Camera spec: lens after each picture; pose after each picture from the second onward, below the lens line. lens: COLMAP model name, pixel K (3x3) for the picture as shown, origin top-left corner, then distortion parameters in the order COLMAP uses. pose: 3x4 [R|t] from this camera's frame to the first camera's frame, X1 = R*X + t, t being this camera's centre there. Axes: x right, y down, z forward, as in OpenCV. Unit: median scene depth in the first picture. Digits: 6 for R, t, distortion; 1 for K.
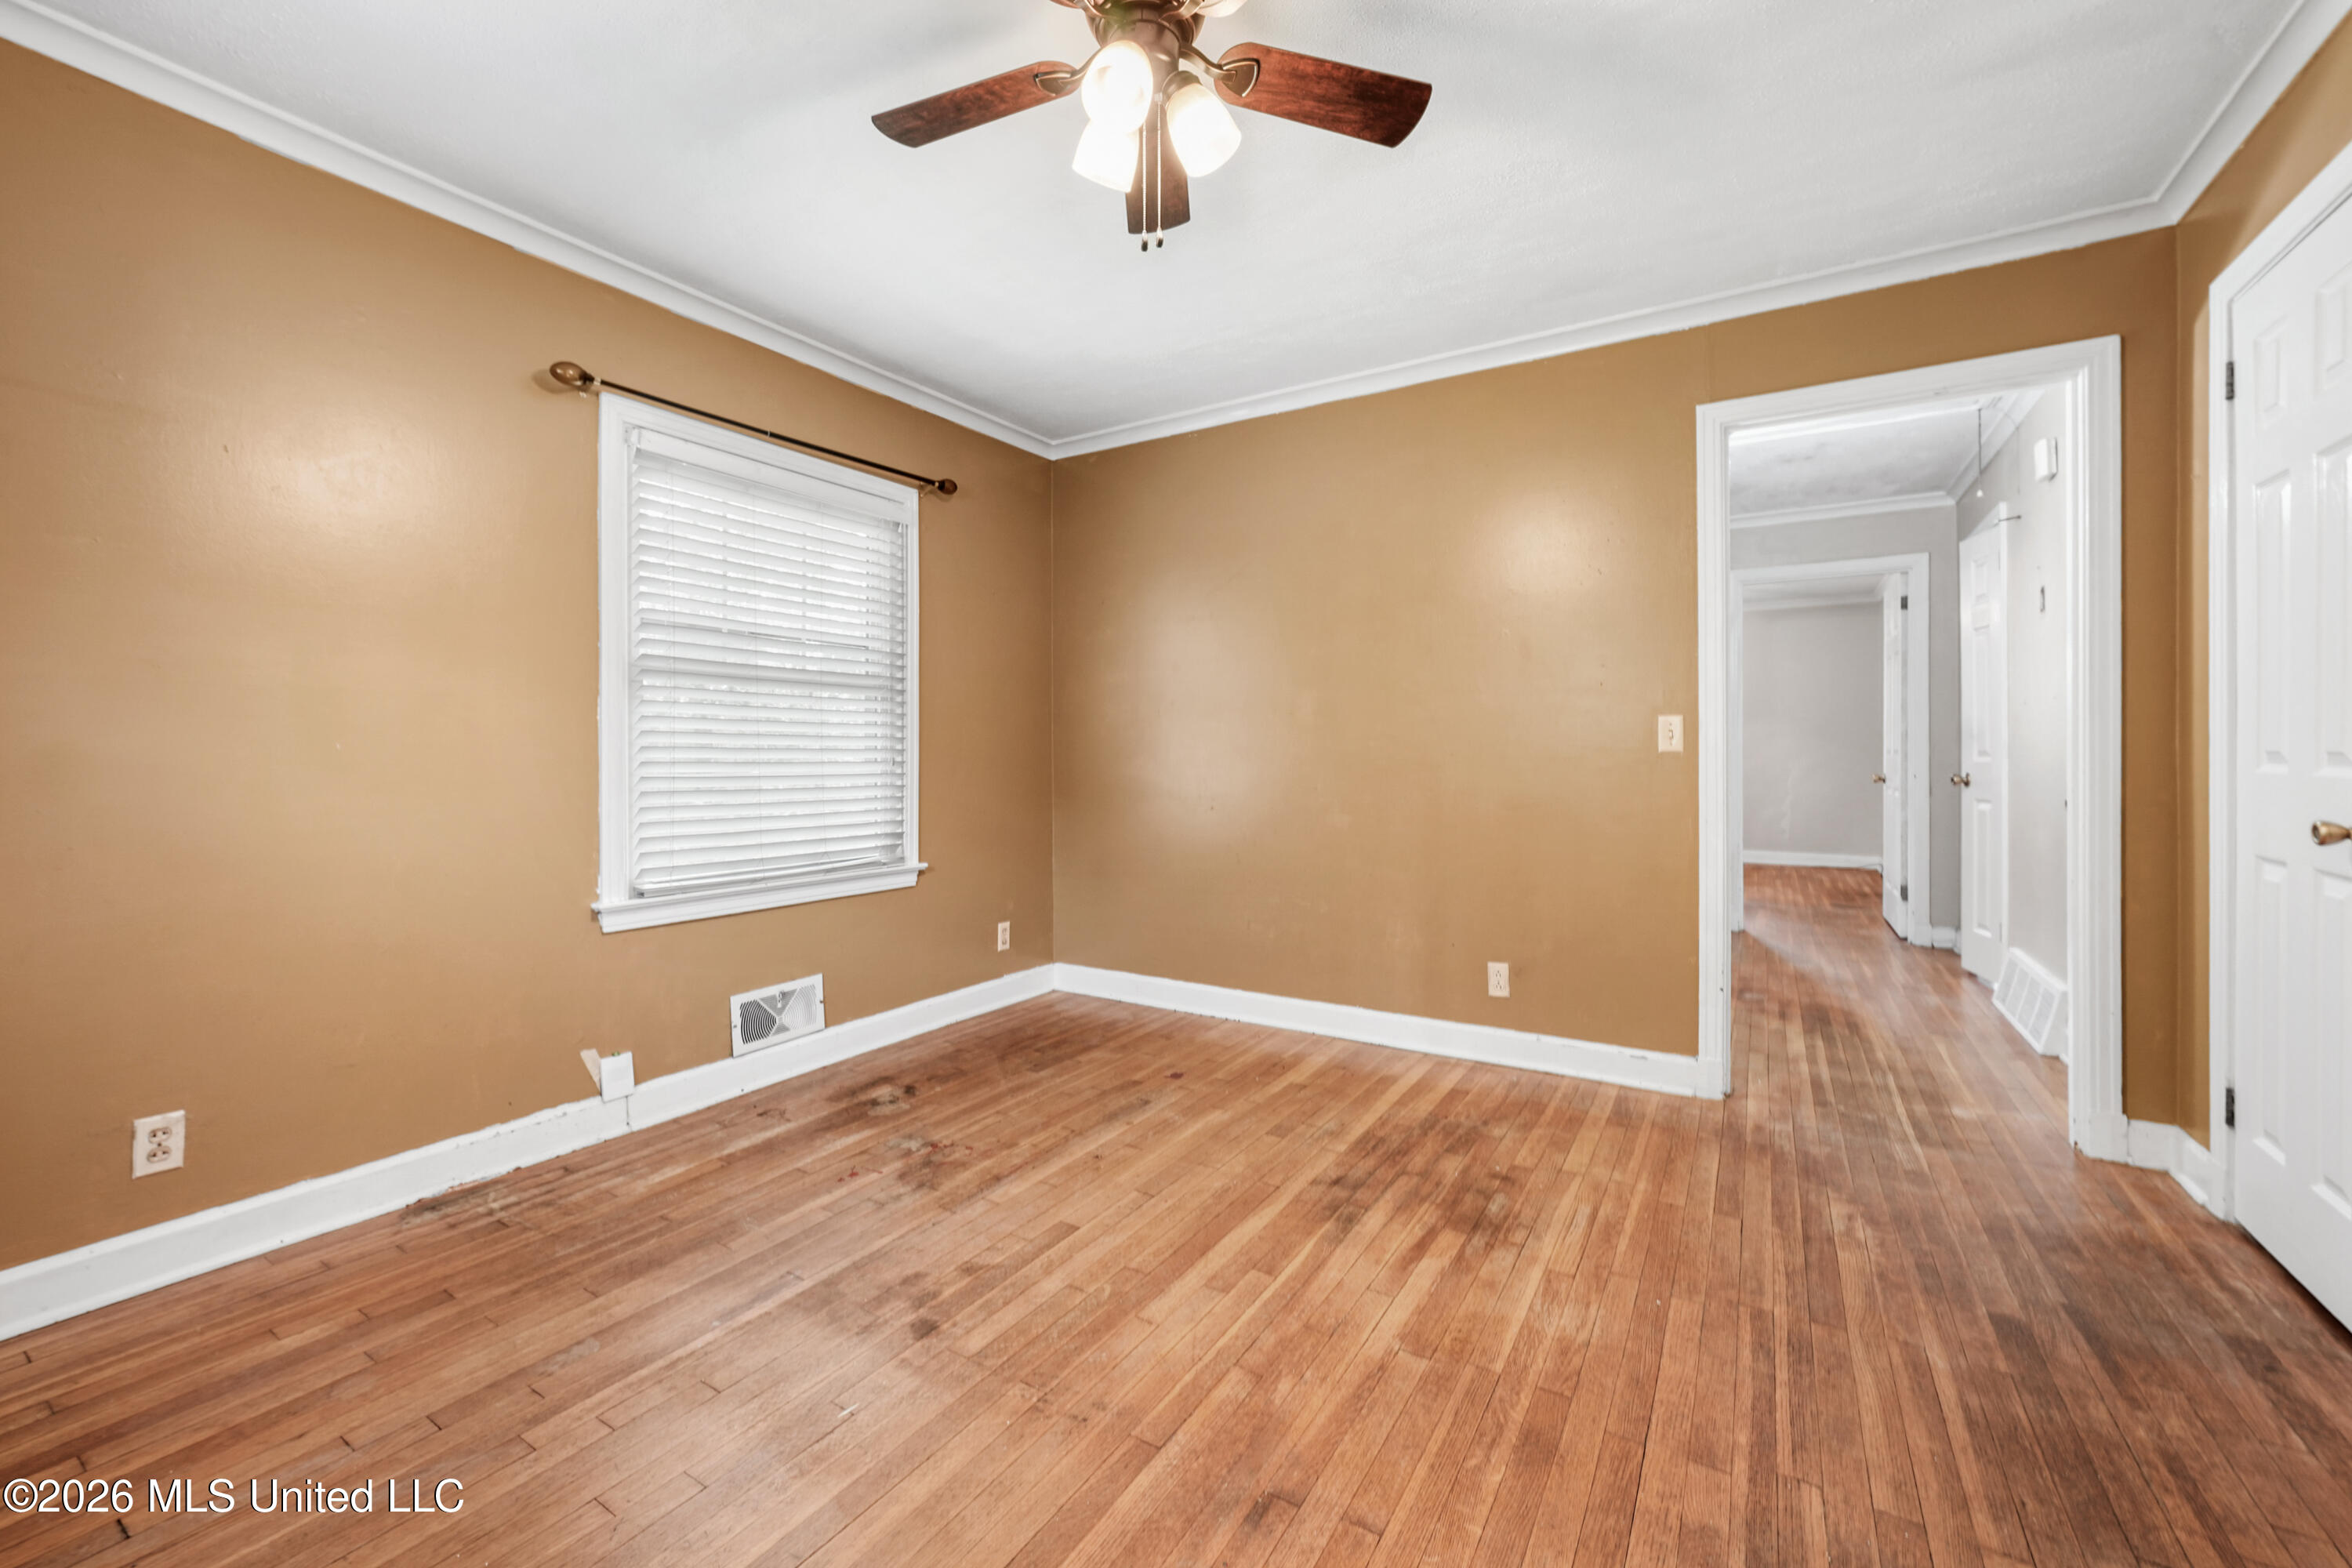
lens RADIAL K [[964.0, 0, 1161.8], [0, 964.0, 754.1], [0, 0, 1]] dist [-0.002623, 0.000319]
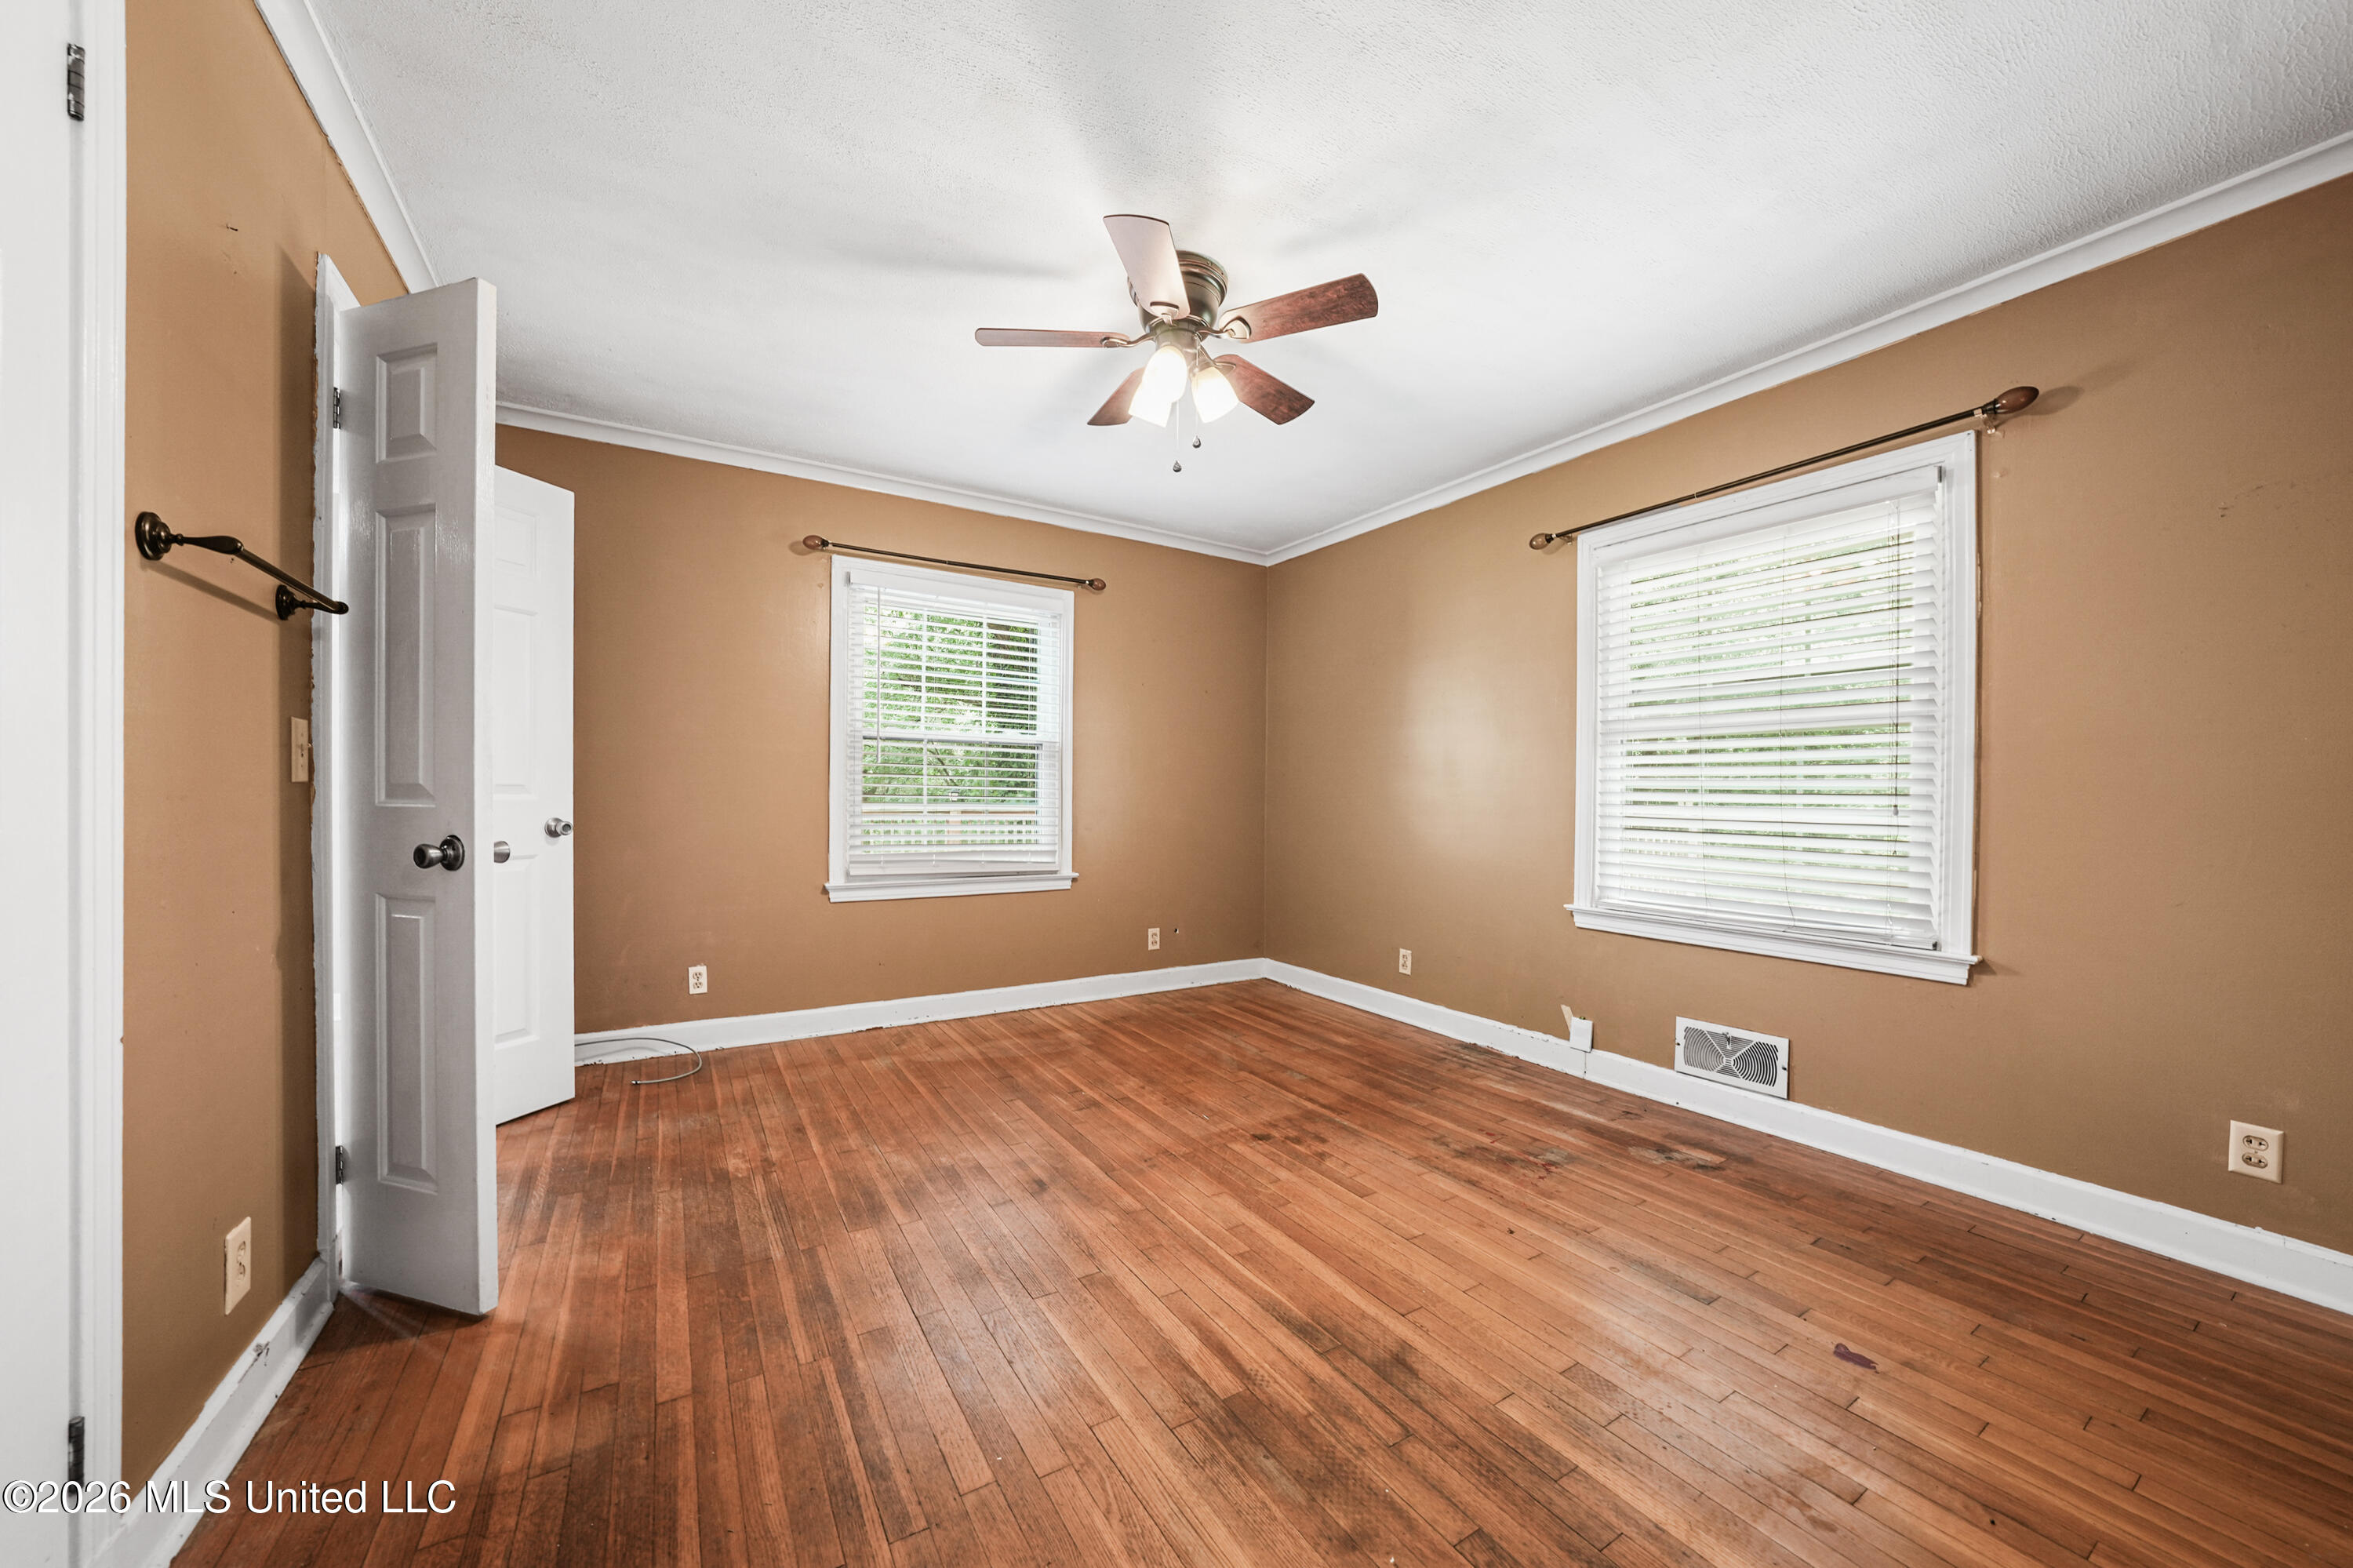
lens RADIAL K [[850.6, 0, 1165.6], [0, 850.6, 799.1], [0, 0, 1]] dist [-0.011859, -0.000028]
pose [[-0.457986, 0.000293, -0.888959, 0.911771], [-0.007722, 0.999961, 0.004308, 0.001820], [0.888926, 0.008837, -0.457966, 1.211842]]
